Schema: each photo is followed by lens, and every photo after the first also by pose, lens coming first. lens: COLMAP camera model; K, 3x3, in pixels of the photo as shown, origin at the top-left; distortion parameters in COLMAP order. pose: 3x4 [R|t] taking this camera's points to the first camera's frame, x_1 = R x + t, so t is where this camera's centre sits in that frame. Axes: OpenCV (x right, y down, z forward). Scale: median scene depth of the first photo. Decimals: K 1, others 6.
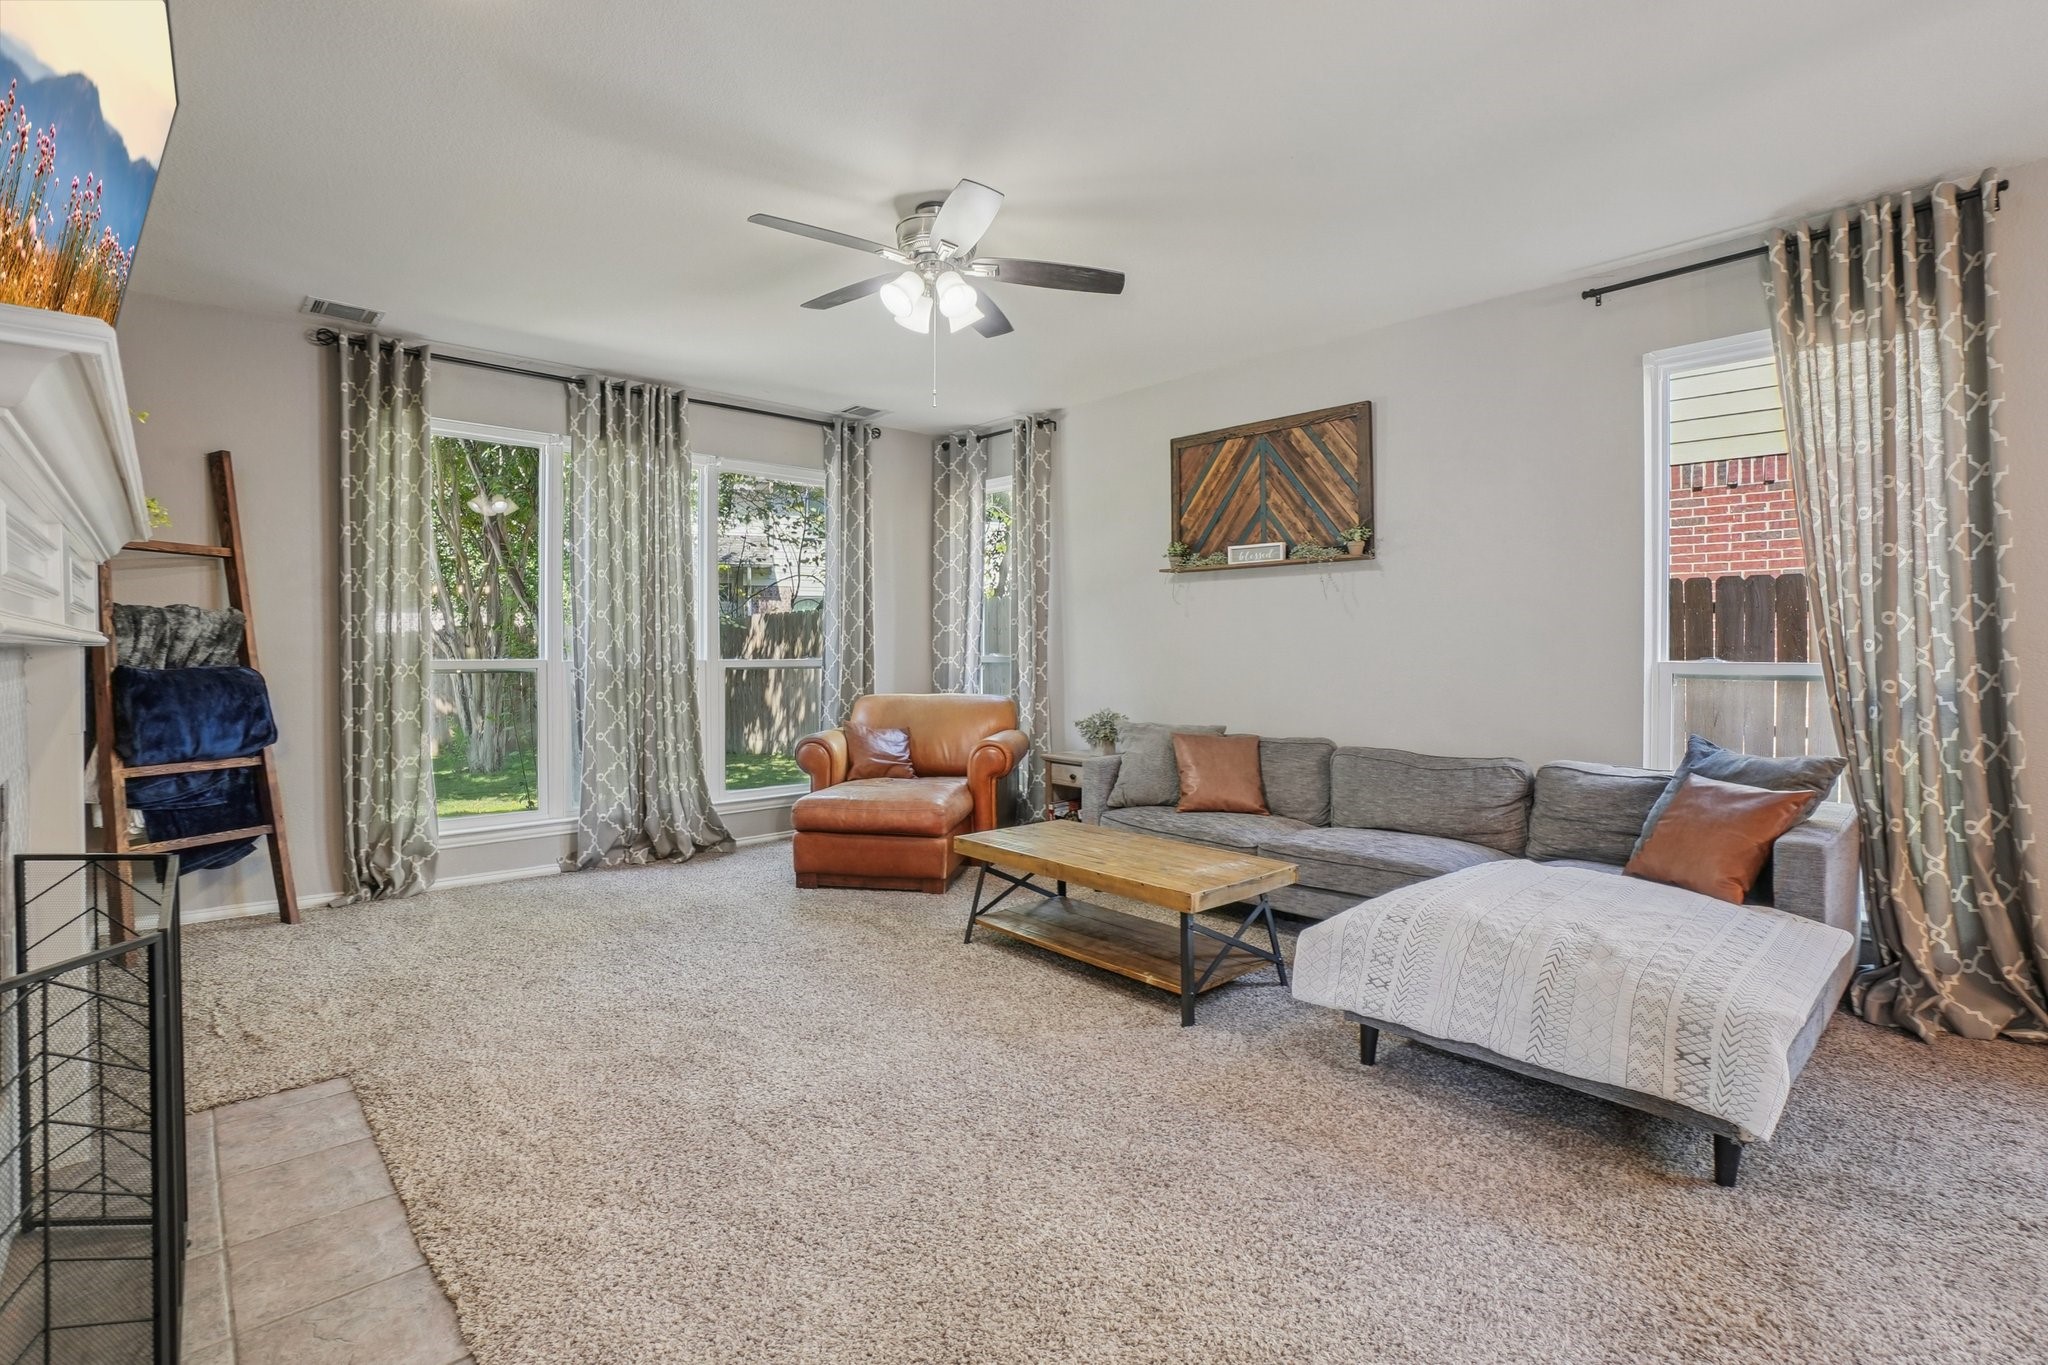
lens RADIAL K [[920.7, 0, 1027.1], [0, 920.7, 666.7], [0, 0, 1]] dist [-0.001266, -0.000004]
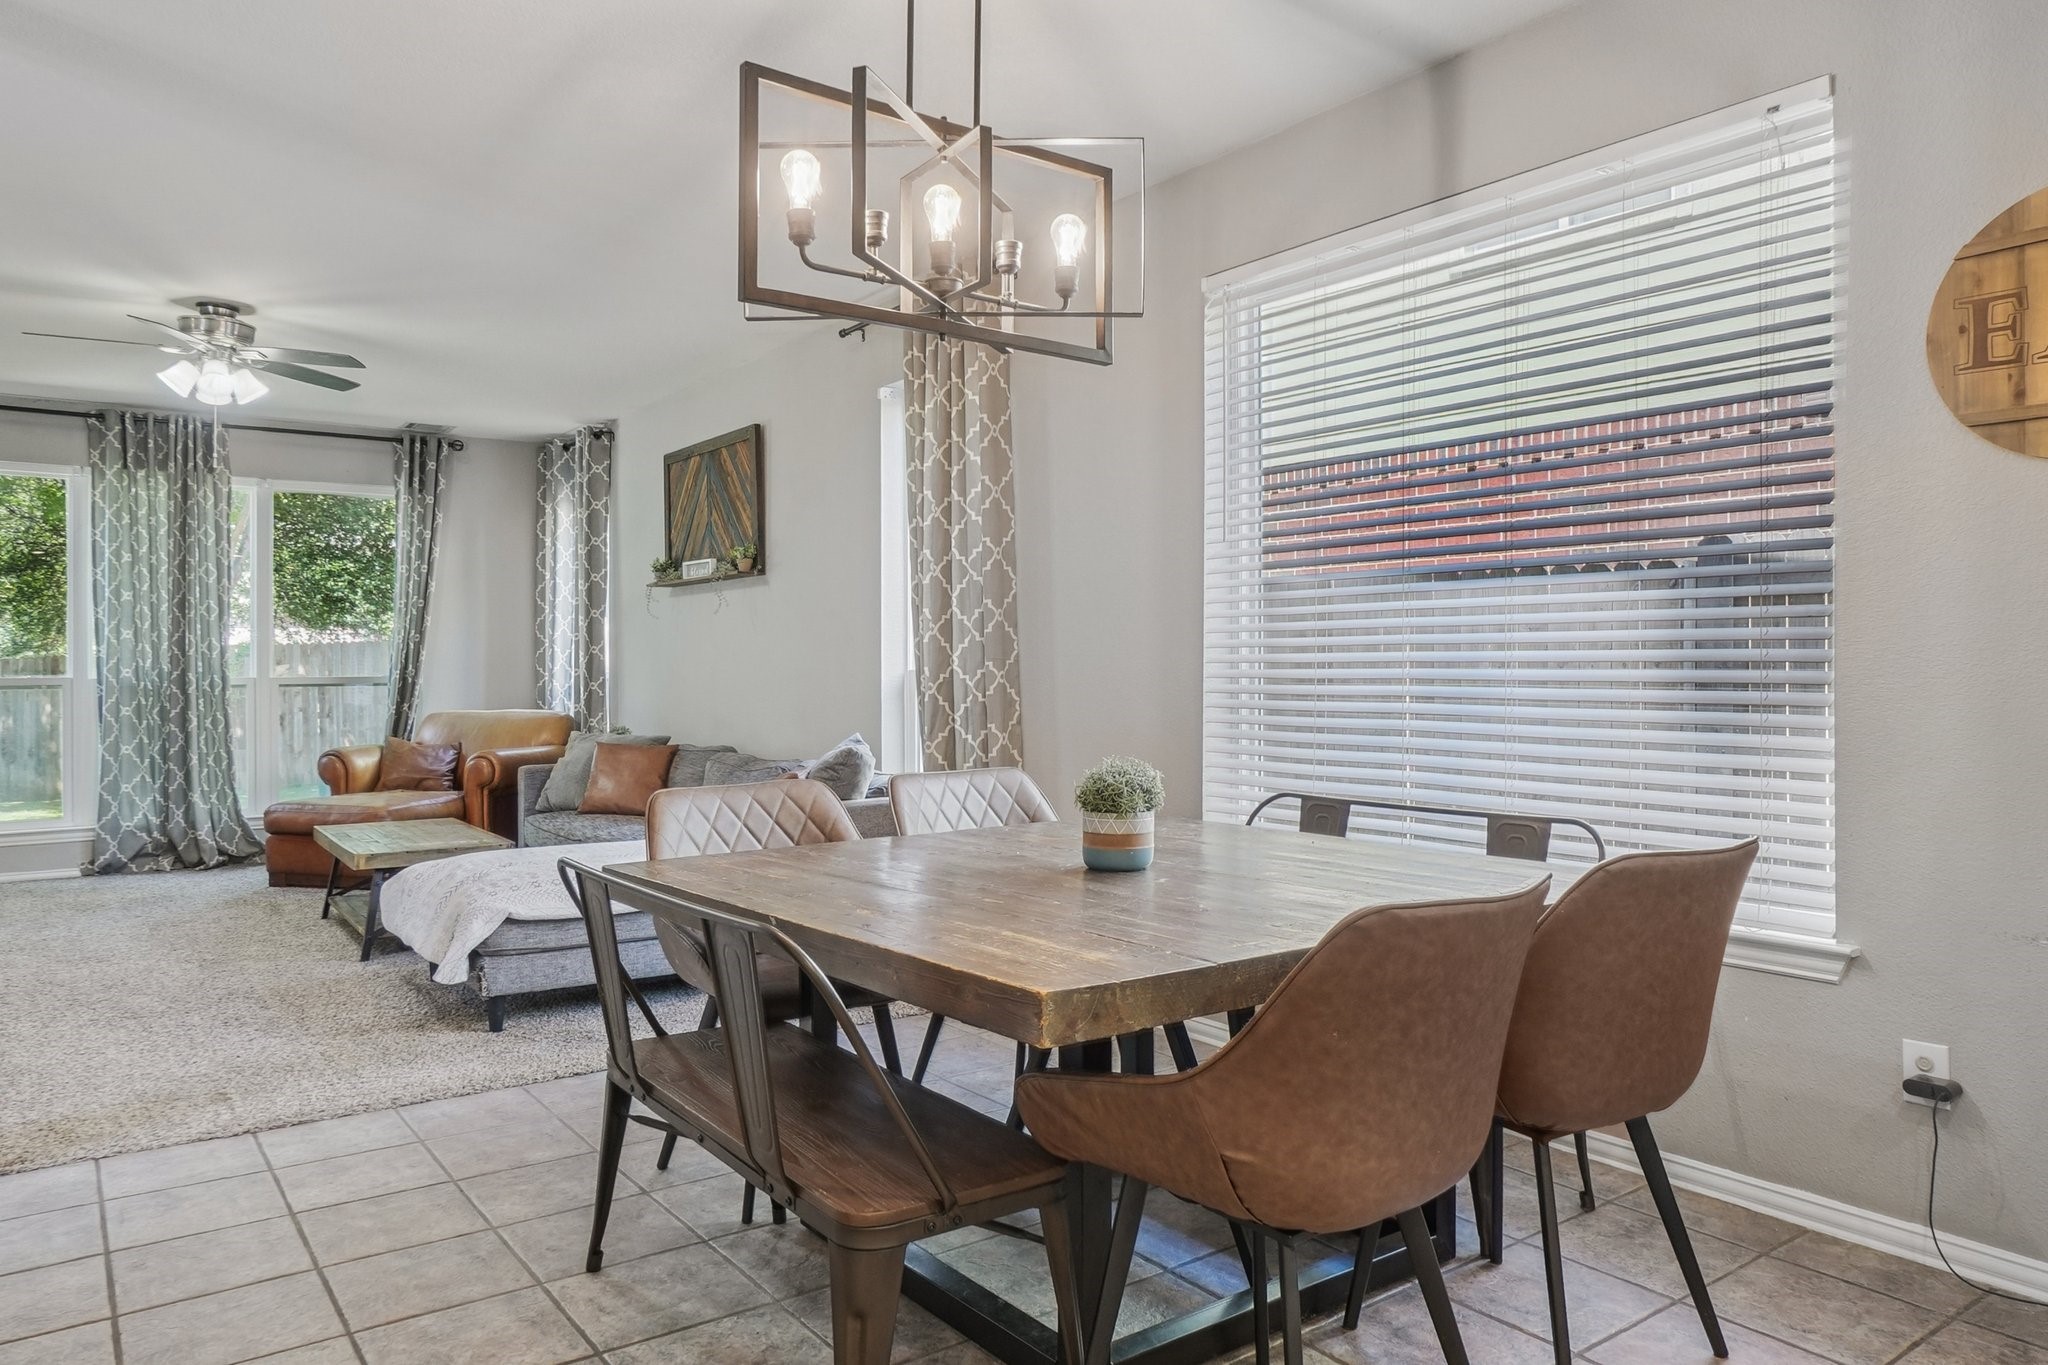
lens RADIAL K [[1248.4, 0, 1021.5], [0, 1248.4, 686.5], [0, 0, 1]] dist [0.003460, 0.001743]
pose [[0.996397, -0.007301, -0.084495, 0.684831], [0.006970, 0.999967, -0.004210, 0.016920], [0.084523, 0.003606, 0.996415, -0.345916]]
